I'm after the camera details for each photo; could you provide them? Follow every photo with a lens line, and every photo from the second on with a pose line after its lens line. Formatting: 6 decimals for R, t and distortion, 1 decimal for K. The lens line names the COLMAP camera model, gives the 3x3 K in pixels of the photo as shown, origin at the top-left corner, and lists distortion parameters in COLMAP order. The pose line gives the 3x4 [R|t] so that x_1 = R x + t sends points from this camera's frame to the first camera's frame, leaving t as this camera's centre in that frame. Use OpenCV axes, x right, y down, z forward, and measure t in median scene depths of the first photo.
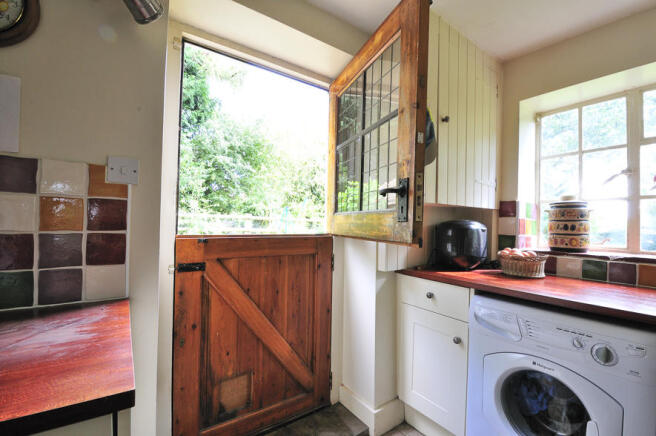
lens RADIAL K [[284.7, 0, 341.8], [0, 284.7, 220.3], [0, 0, 1]] dist [-0.010761, -0.000403]
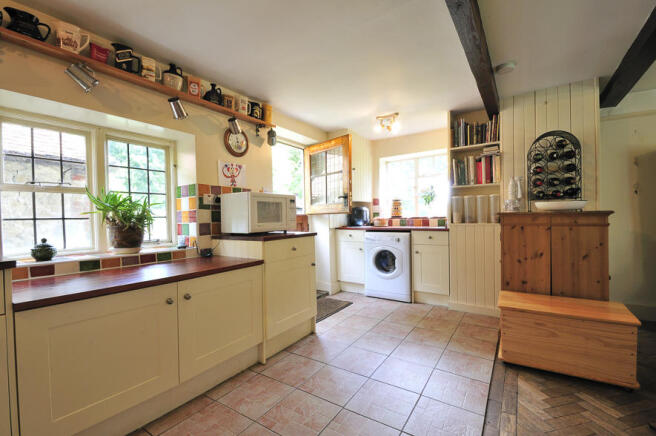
lens RADIAL K [[291.6, 0, 332.4], [0, 291.6, 222.7], [0, 0, 1]] dist [-0.003388, -0.000559]
pose [[0.937661, -0.039568, 0.345290, -0.812195], [0.031017, 0.999061, 0.030257, 0.063252], [-0.346163, -0.017661, 0.938008, -1.549367]]
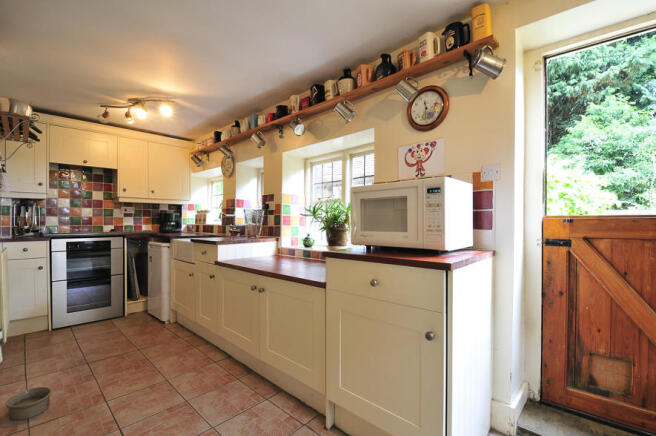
lens RADIAL K [[291.6, 0, 332.4], [0, 291.6, 222.7], [0, 0, 1]] dist [-0.003388, -0.000559]
pose [[0.182230, -0.013939, -0.983157, 0.470995], [0.010511, 0.999870, -0.012227, 0.081366], [0.983200, -0.008106, 0.182353, -0.143929]]
